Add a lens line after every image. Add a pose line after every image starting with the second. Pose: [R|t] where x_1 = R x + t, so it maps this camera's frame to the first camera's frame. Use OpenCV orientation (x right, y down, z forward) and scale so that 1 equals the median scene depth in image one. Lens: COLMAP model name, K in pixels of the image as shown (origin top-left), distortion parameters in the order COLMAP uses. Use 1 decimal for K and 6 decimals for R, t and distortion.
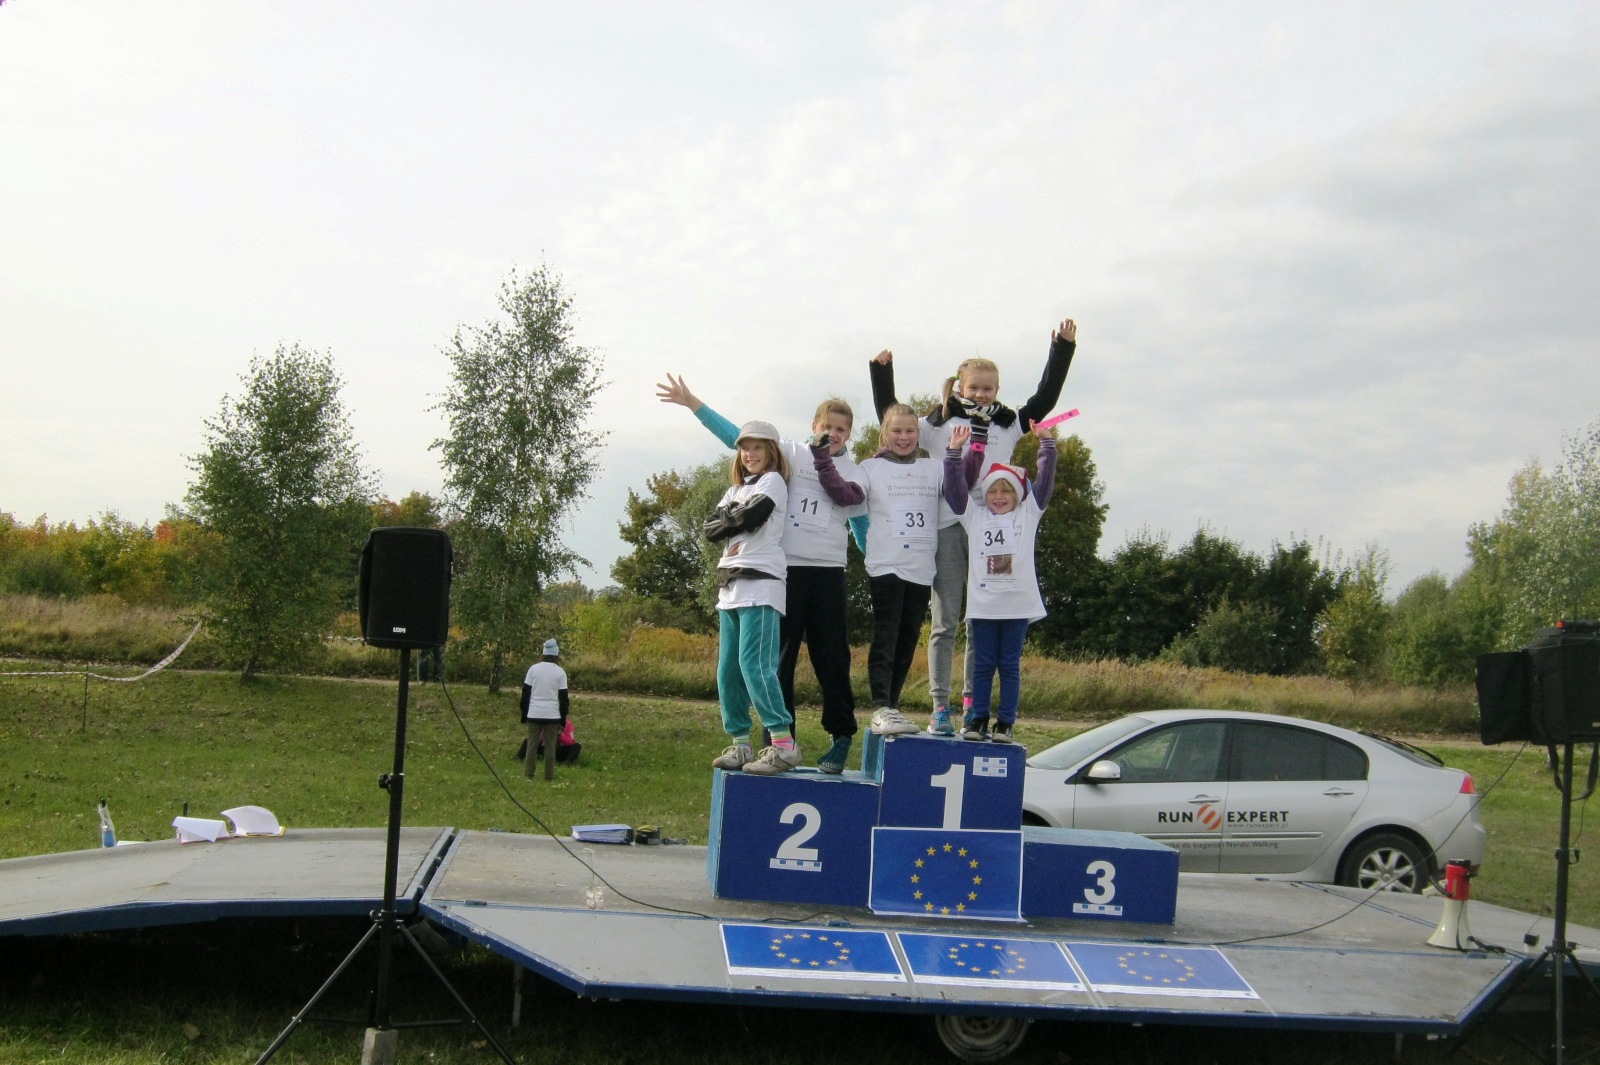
lens RADIAL K [[2360.3, 0, 800.0], [0, 2360.3, 532.5], [0, 0, 1]] dist [-0.030889, -0.036839]
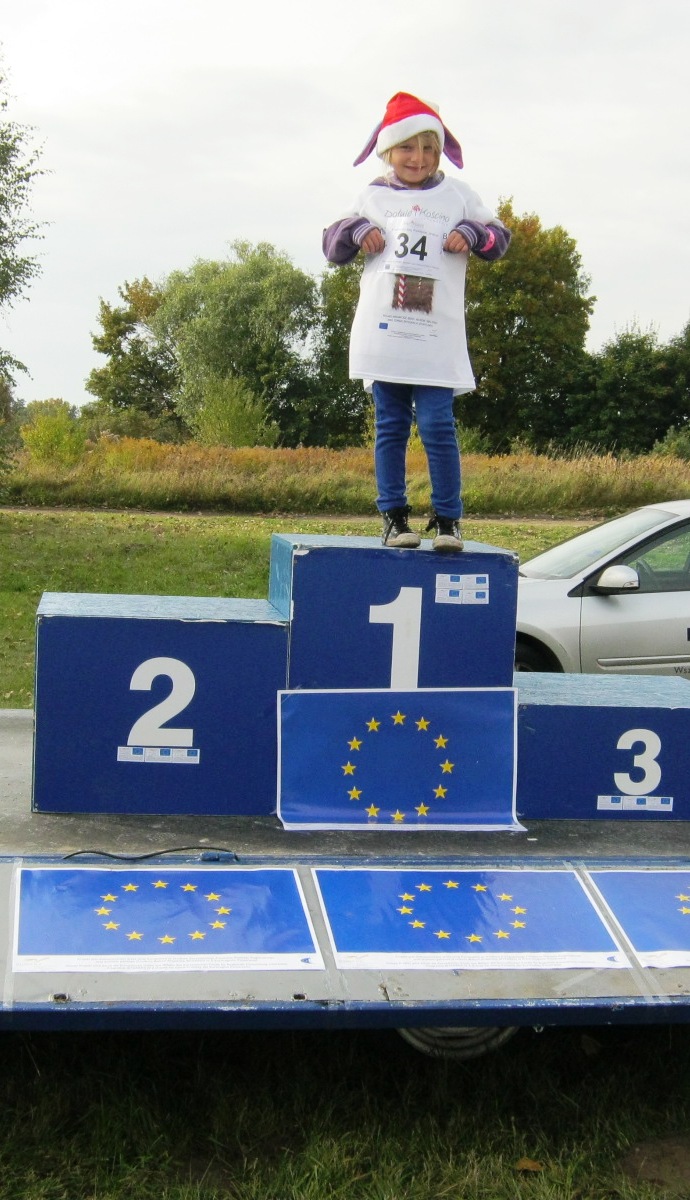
lens RADIAL K [[2061.8, 0, 390.5], [0, 2061.8, 600.6], [0, 0, 1]] dist [-0.164151, -0.012502]
pose [[0.998785, -0.037070, 0.032469, 0.029899], [0.033142, 0.992913, 0.114129, 0.026655], [-0.036470, -0.112914, 0.992935, 0.311249]]
